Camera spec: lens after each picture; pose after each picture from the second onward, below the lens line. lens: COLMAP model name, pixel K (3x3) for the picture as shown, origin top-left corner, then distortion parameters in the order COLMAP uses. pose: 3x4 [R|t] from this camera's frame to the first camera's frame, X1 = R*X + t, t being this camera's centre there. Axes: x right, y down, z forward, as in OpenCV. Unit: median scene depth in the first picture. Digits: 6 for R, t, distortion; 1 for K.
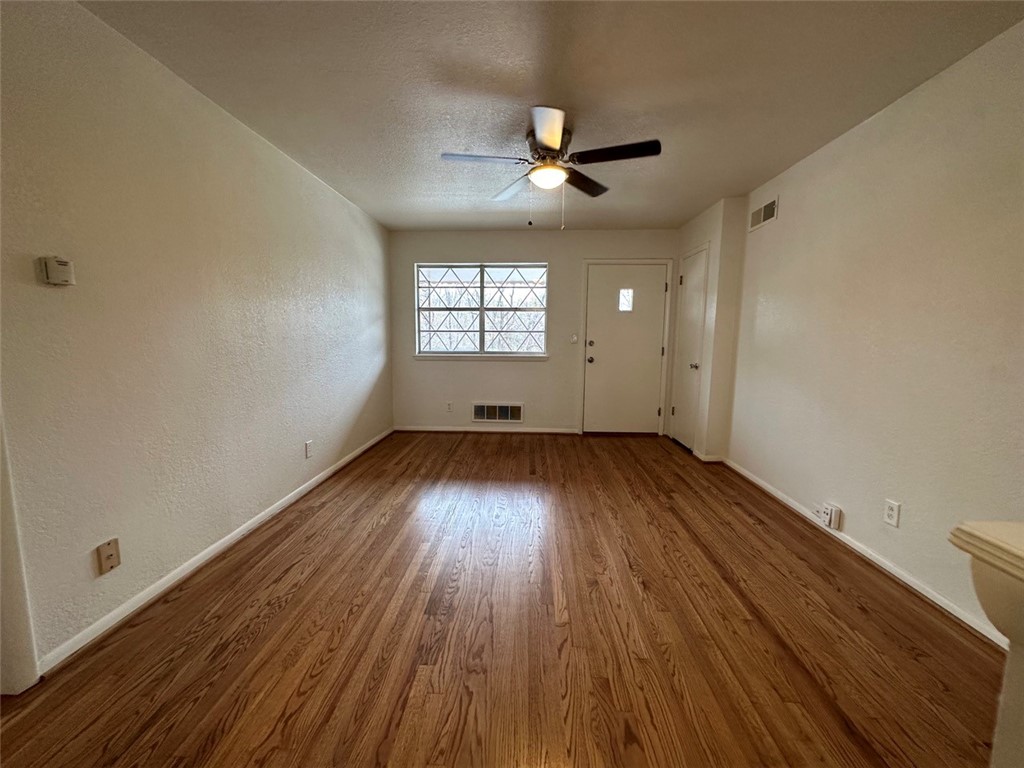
lens RADIAL K [[415.3, 0, 512.0], [0, 415.3, 384.0], [0, 0, 1]] dist [-0.001346, -0.000298]
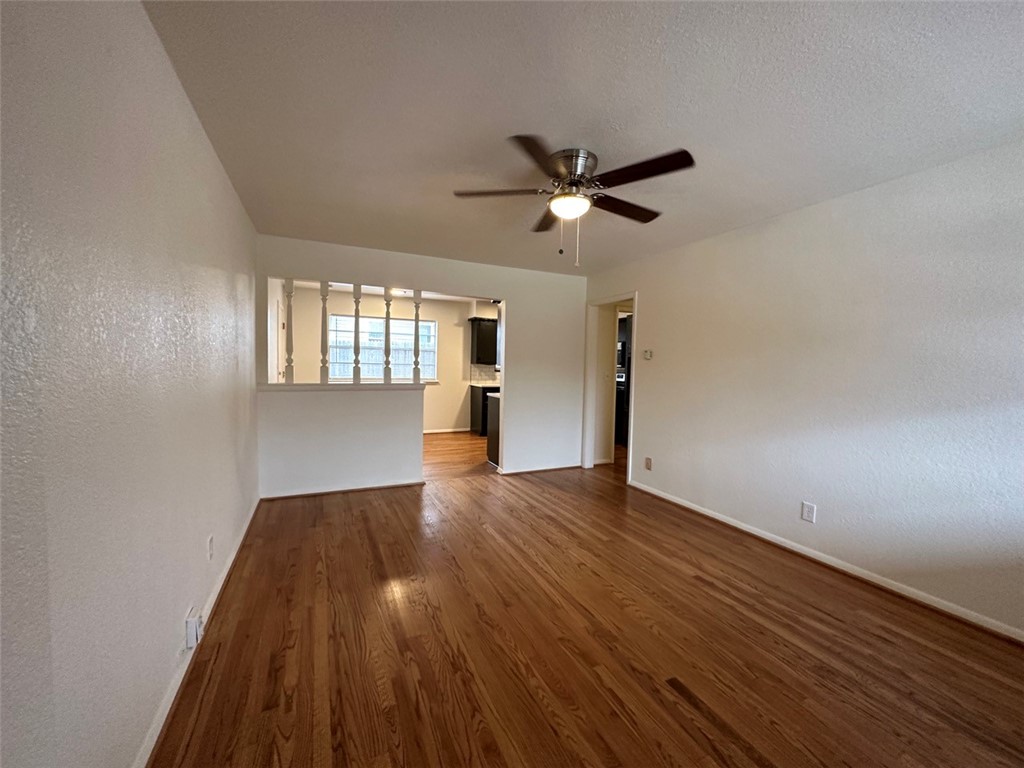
lens RADIAL K [[415.3, 0, 512.0], [0, 415.3, 384.0], [0, 0, 1]] dist [-0.001346, -0.000298]
pose [[-0.888159, -0.002810, -0.459527, 0.563852], [-0.081415, 0.985124, 0.151332, -0.228586], [0.452266, 0.171820, -0.875176, 1.661116]]
